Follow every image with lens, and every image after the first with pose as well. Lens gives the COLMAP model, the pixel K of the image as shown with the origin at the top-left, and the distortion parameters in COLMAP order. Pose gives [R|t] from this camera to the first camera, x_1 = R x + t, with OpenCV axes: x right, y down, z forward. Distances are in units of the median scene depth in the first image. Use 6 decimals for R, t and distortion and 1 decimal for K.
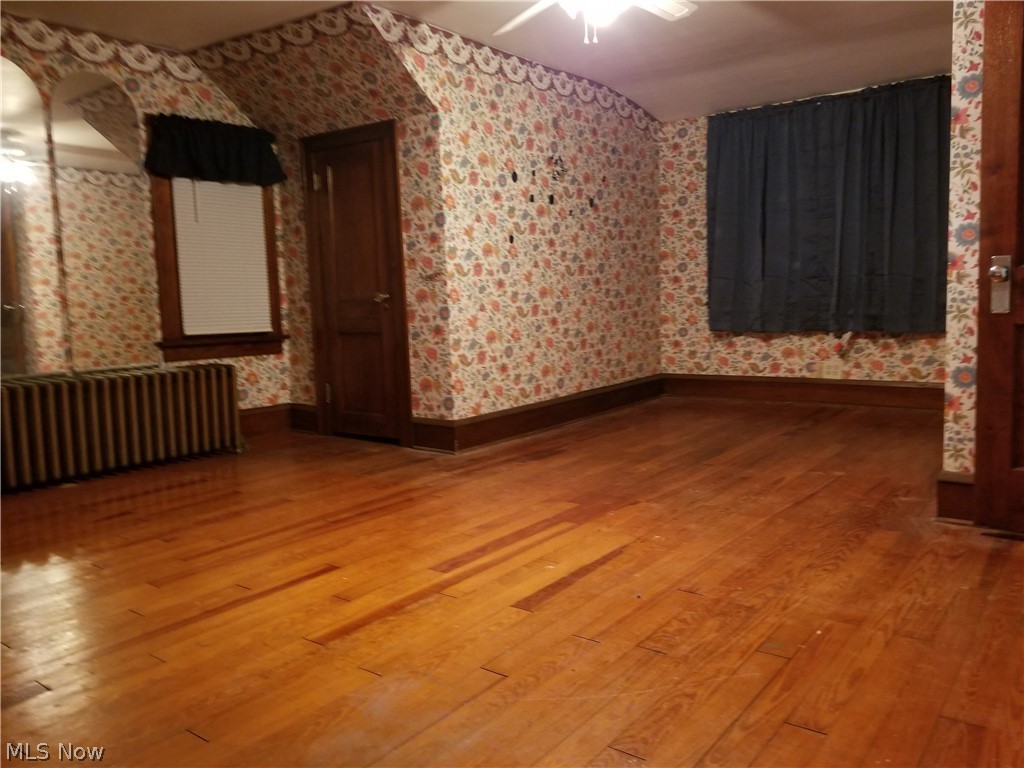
lens RADIAL K [[800.8, 0, 518.1], [0, 800.8, 382.7], [0, 0, 1]] dist [0.043080, -0.056102]
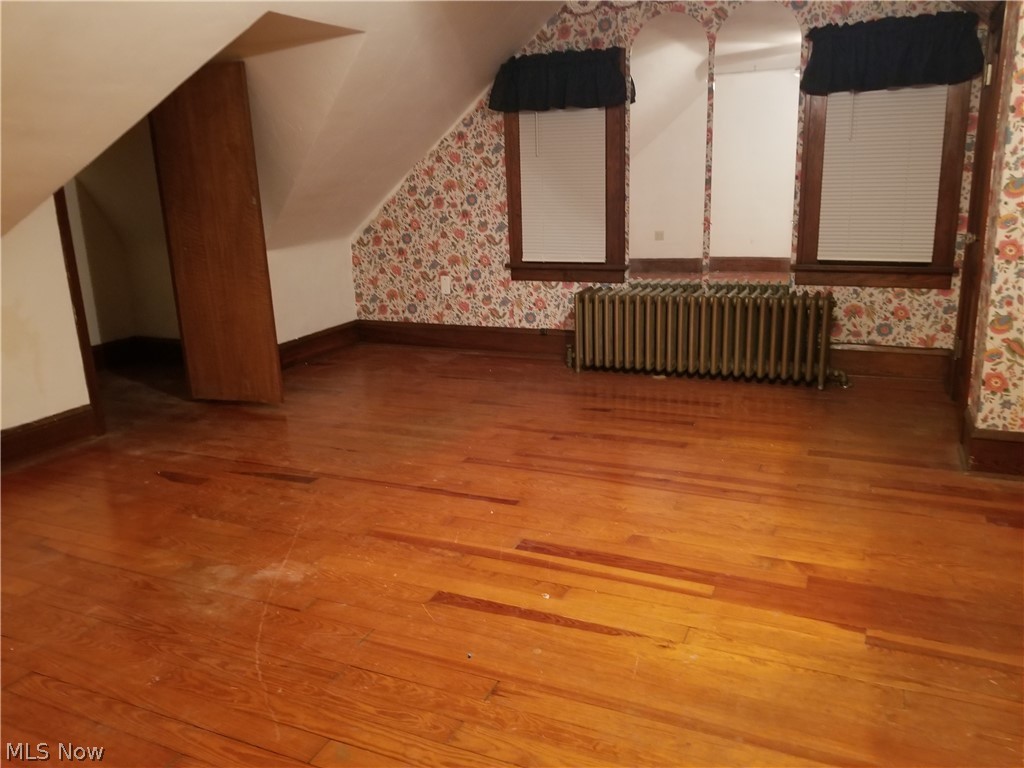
lens RADIAL K [[800.8, 0, 517.2], [0, 800.8, 380.5], [0, 0, 1]] dist [0.043080, -0.056102]
pose [[0.204374, 0.263030, -0.942893, 0.827050], [-0.073571, 0.964627, 0.253146, -0.239549], [0.976124, 0.017633, 0.216496, 0.744467]]
